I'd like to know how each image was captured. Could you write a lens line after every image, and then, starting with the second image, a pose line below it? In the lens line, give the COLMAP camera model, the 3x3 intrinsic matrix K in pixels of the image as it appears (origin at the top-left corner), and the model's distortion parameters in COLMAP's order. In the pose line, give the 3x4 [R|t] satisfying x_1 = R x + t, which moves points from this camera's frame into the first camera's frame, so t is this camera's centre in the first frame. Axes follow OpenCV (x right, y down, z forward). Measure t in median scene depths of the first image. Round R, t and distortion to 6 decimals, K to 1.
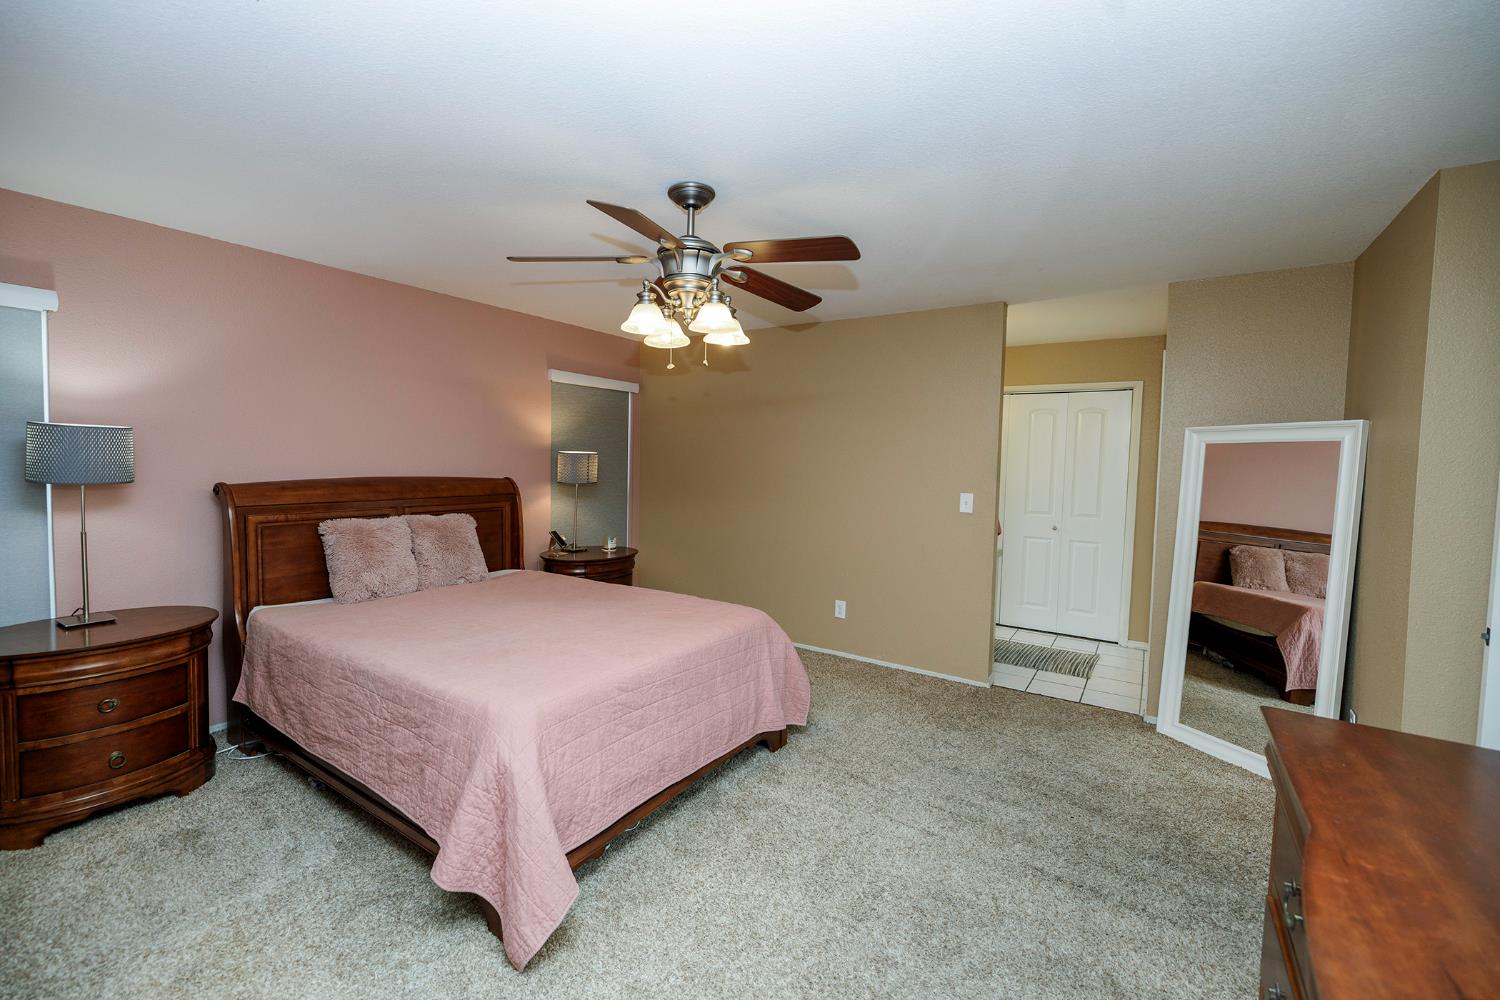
lens RADIAL K [[629.7, 0, 747.8], [0, 629.7, 493.7], [0, 0, 1]] dist [0.002489, 0.000553]
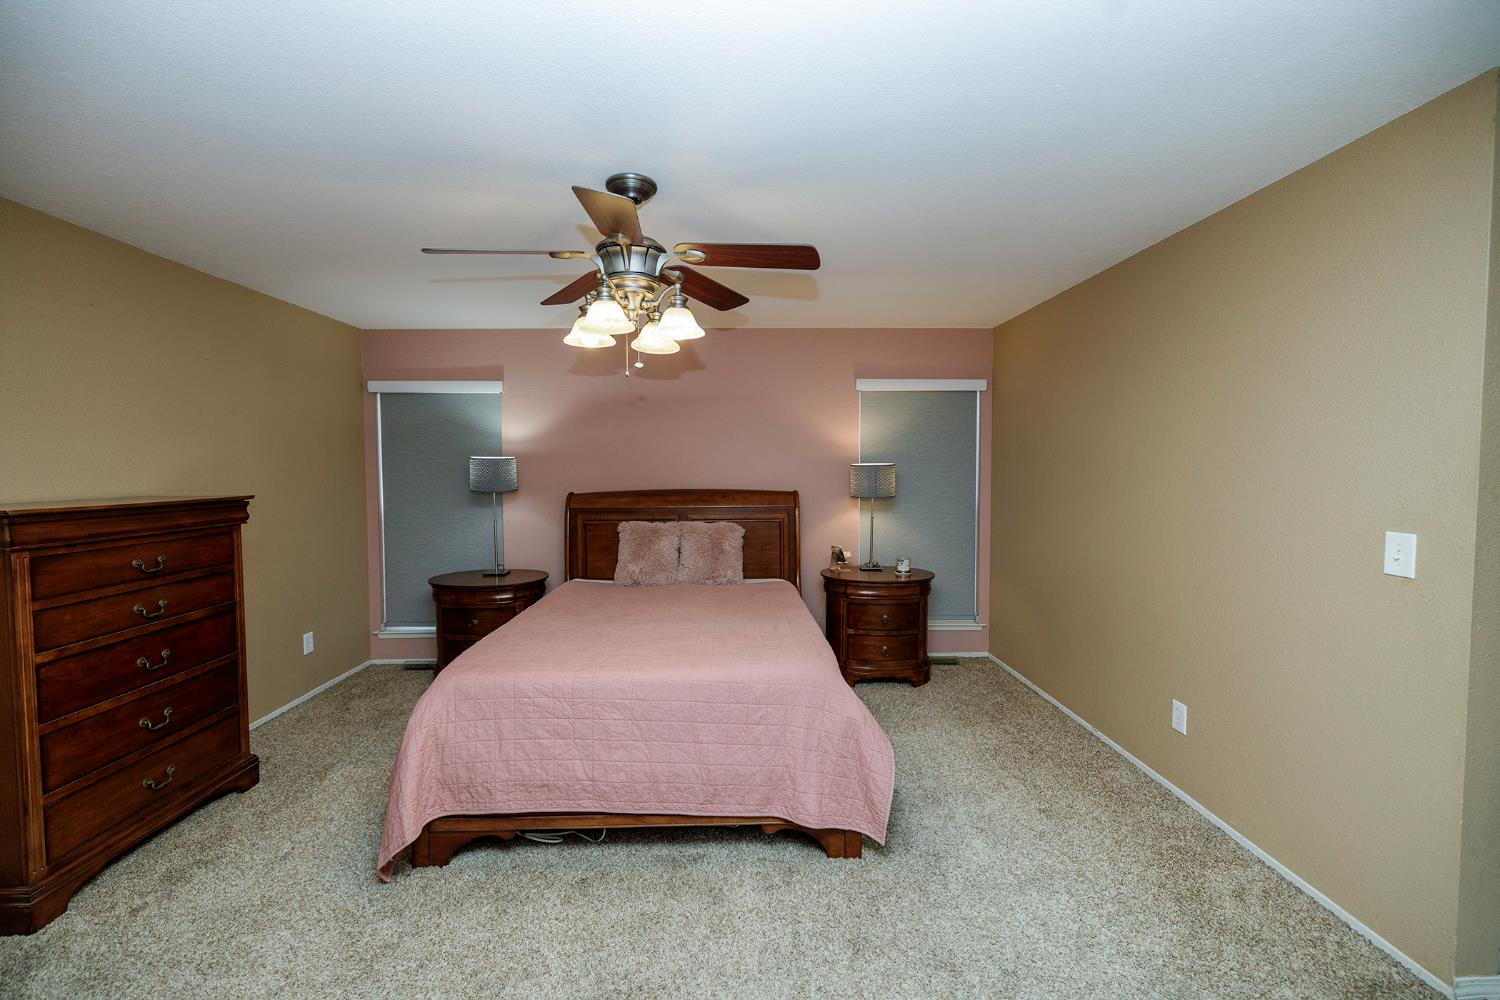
lens RADIAL K [[626.1, 0, 742.1], [0, 626.1, 496.9], [0, 0, 1]] dist [0.000045, -0.000214]
pose [[0.559779, 0.014364, -0.828517, 0.585174], [-0.027225, 0.999629, -0.001064, -0.016083], [0.828194, 0.023152, 0.559963, 0.475541]]
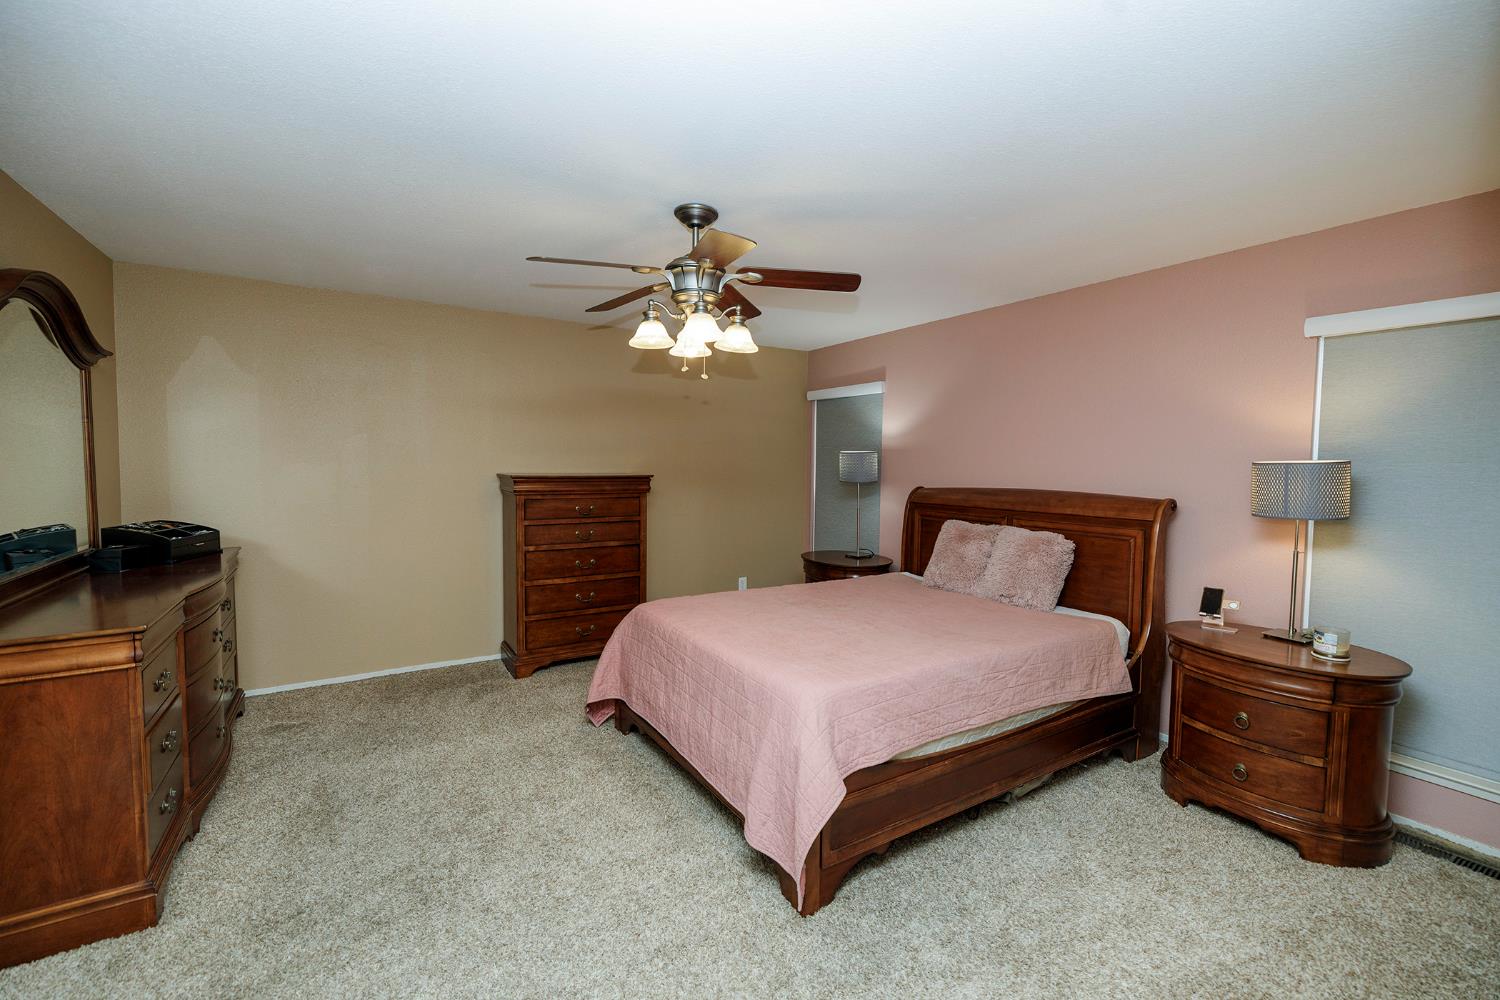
lens RADIAL K [[634.6, 0, 749.7], [0, 634.6, 493.3], [0, 0, 1]] dist [0.001763, 0.000008]
pose [[-0.429753, 0.015714, -0.902810, 0.650580], [-0.070820, 0.996182, 0.051050, -0.047325], [0.900165, 0.085876, -0.427000, 1.201507]]
